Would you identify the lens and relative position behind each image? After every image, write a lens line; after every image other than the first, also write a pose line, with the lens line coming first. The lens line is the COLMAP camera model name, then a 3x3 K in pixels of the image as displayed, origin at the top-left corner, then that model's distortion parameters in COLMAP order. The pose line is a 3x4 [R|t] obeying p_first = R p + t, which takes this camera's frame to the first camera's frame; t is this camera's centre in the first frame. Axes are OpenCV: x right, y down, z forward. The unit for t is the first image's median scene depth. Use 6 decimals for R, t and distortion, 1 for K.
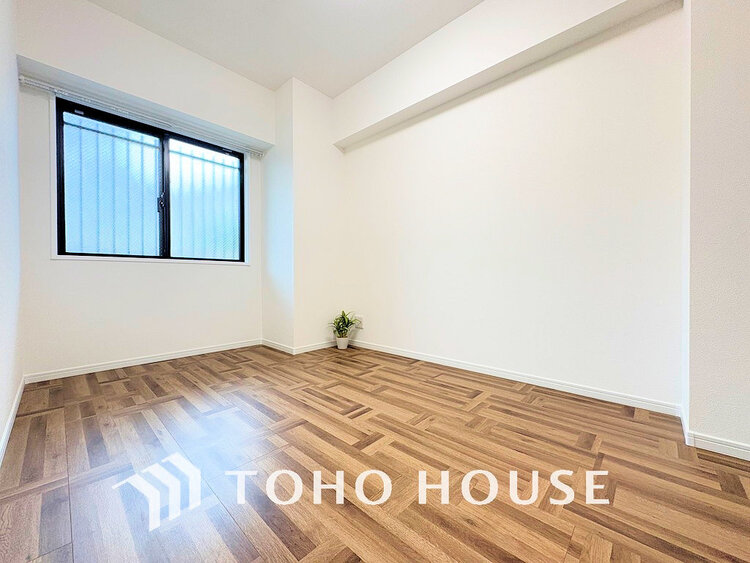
lens RADIAL K [[299.0, 0, 372.2], [0, 299.0, 282.8], [0, 0, 1]] dist [-0.000942, 0.000035]
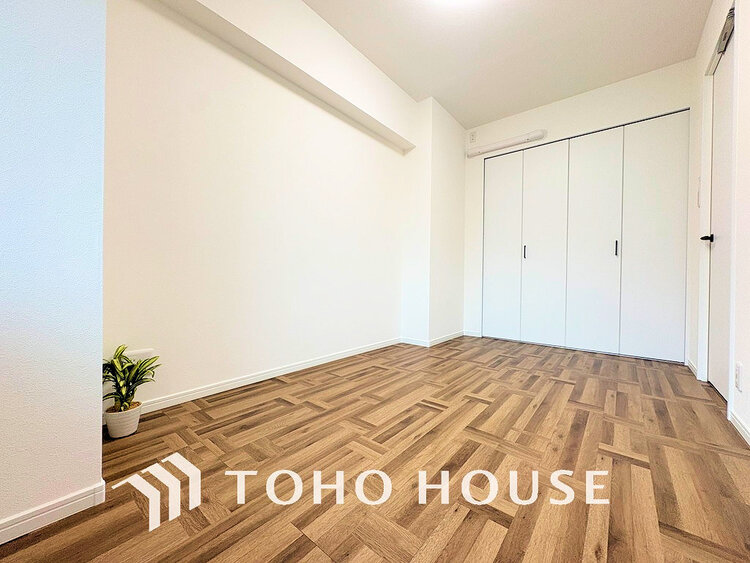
lens RADIAL K [[299.0, 0, 372.1], [0, 299.0, 280.7], [0, 0, 1]] dist [-0.000942, 0.000035]
pose [[-0.065417, -0.003275, 0.997853, -0.876127], [-0.001067, 0.999994, 0.003212, -0.009936], [-0.997857, -0.000855, -0.065420, 1.031346]]
